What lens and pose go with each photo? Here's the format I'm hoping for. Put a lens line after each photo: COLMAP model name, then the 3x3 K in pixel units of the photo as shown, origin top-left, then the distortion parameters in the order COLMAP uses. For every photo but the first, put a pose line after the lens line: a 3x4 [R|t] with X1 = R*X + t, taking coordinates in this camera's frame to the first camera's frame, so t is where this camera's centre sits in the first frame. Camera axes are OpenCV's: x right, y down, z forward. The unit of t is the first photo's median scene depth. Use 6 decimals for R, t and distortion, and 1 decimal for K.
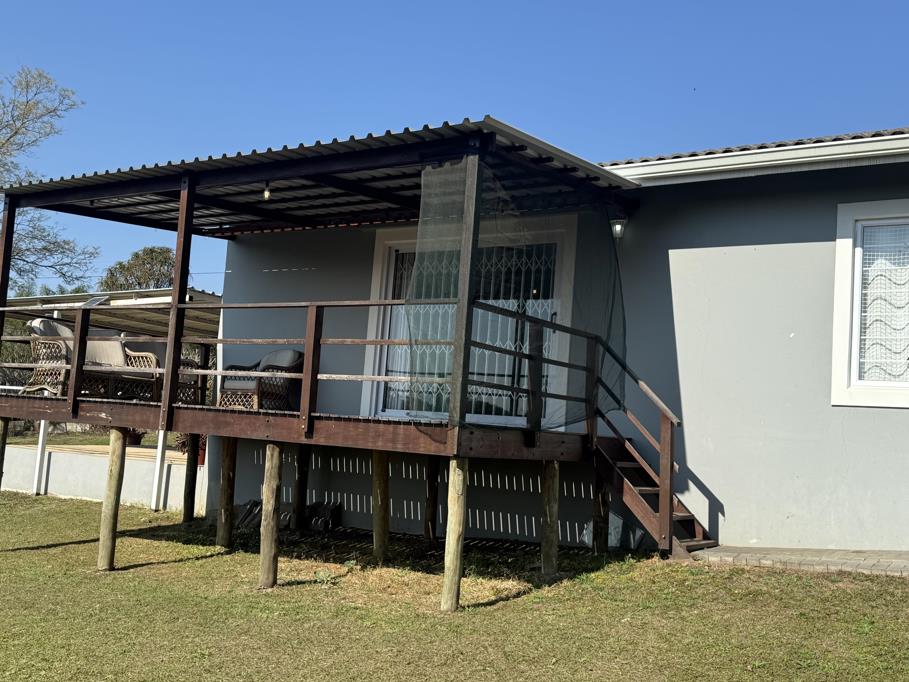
lens RADIAL K [[1000.3, 0, 453.1], [0, 1000.3, 339.8], [0, 0, 1]] dist [0.064196, 0.000000]
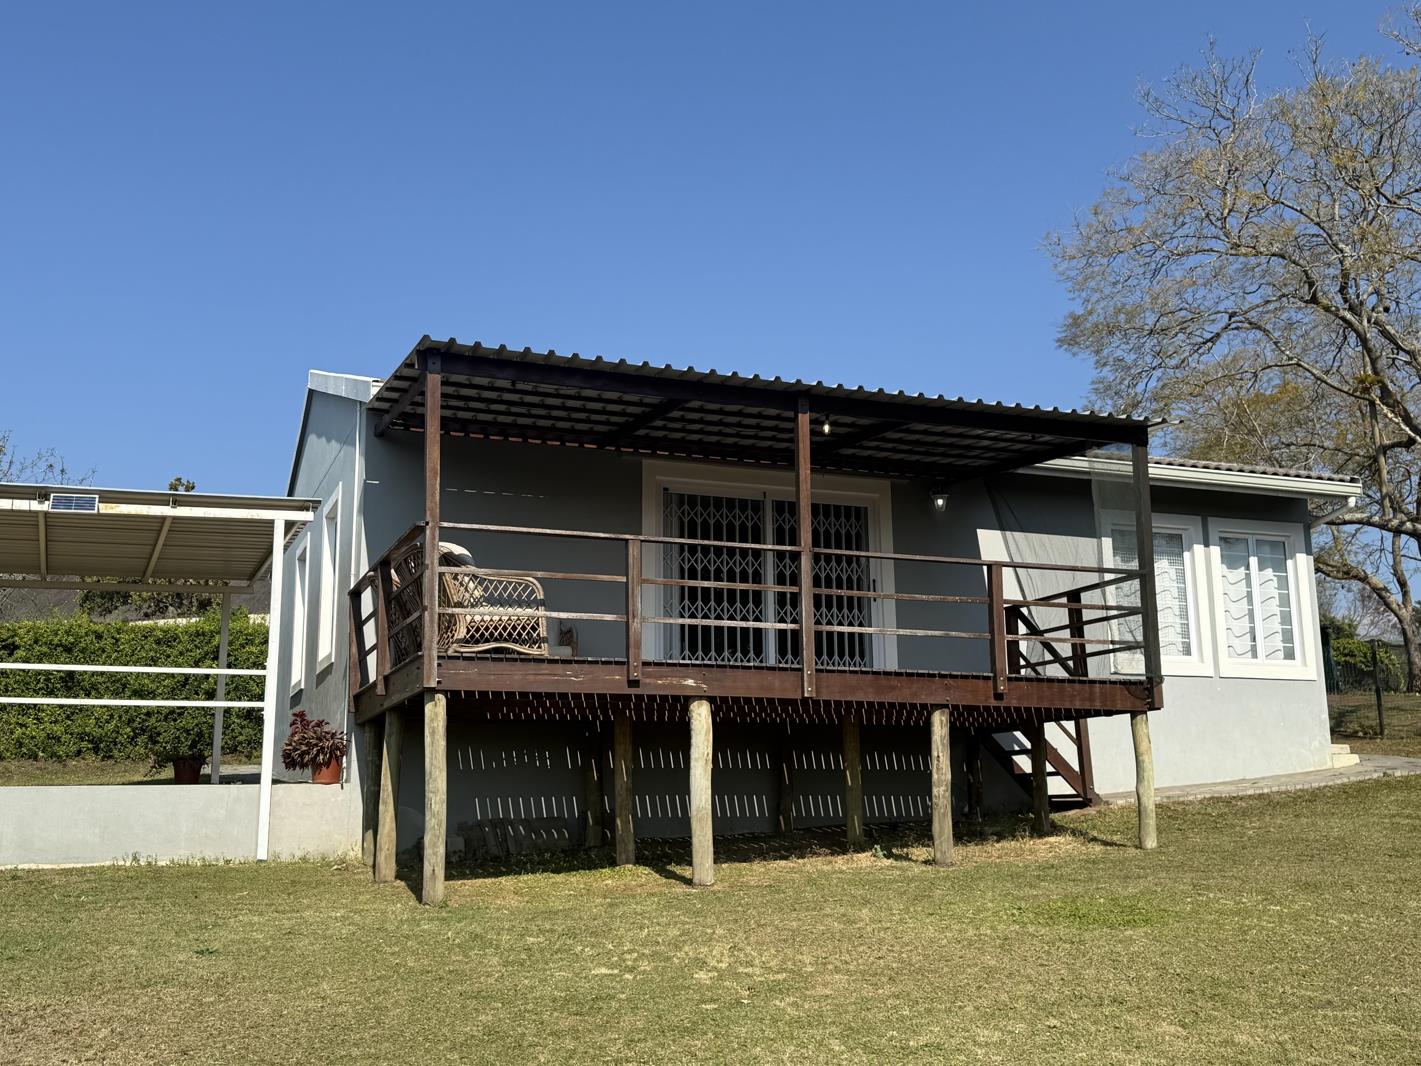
lens RADIAL K [[1563.7, 0, 708.2], [0, 1563.7, 534.5], [0, 0, 1]] dist [0.064196, 0.000000]
pose [[0.540780, 0.082607, 0.837098, -1.299515], [-0.033218, 0.996487, -0.076876, 0.052395], [-0.840508, 0.013766, 0.541625, 0.333411]]
